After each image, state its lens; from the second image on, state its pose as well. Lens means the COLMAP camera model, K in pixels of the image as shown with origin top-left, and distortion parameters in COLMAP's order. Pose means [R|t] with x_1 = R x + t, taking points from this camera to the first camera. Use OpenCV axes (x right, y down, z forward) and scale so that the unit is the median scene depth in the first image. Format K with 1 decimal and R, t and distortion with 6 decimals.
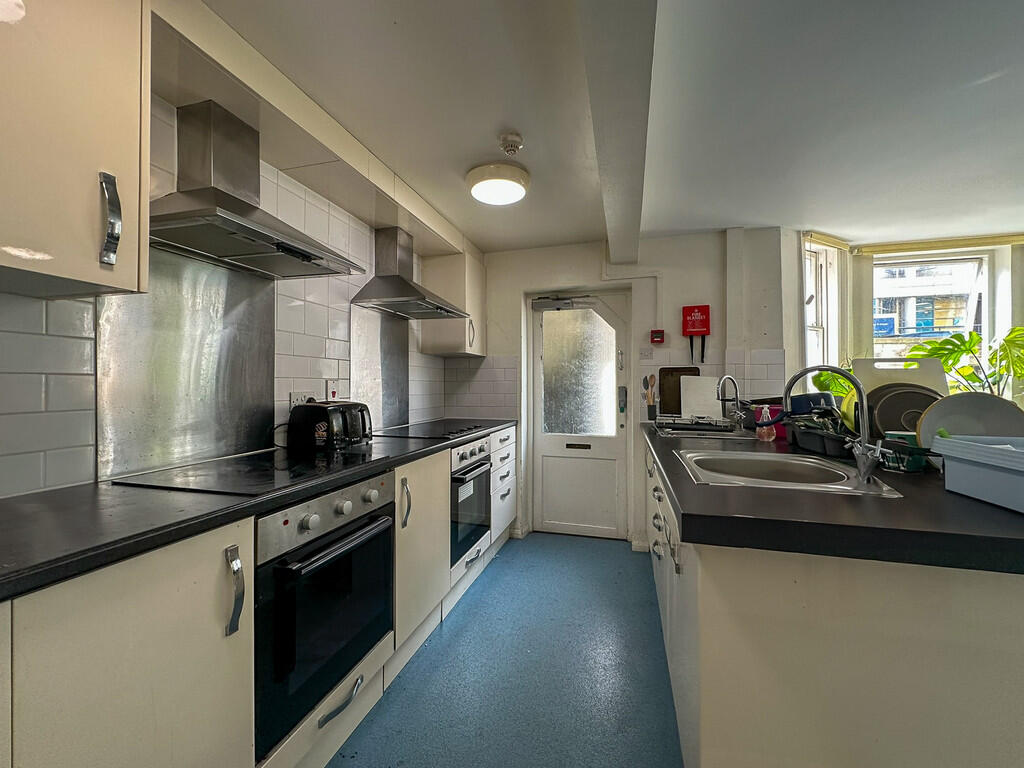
lens RADIAL K [[406.4, 0, 521.3], [0, 406.4, 384.7], [0, 0, 1]] dist [-0.008041, 0.000563]
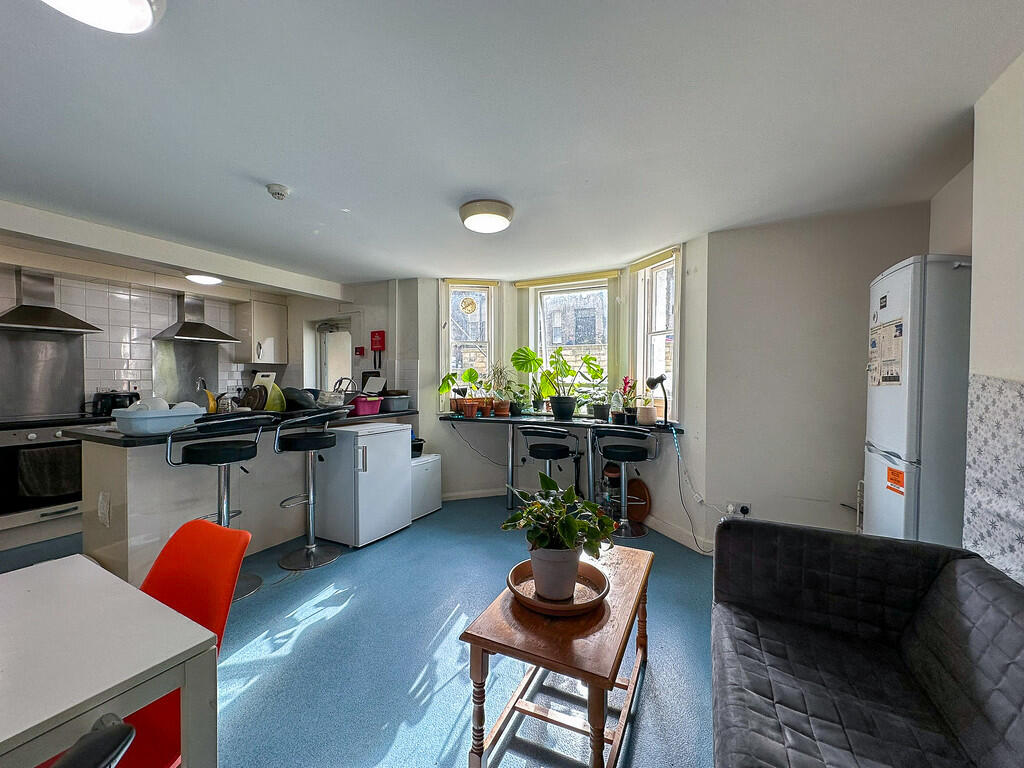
lens RADIAL K [[406.4, 0, 512.5], [0, 406.4, 385.3], [0, 0, 1]] dist [-0.008041, 0.000563]
pose [[0.978987, 0.005229, -0.203856, 1.633055], [-0.000841, 0.999766, 0.021603, -0.032335], [0.203921, -0.020977, 0.978763, -0.514395]]
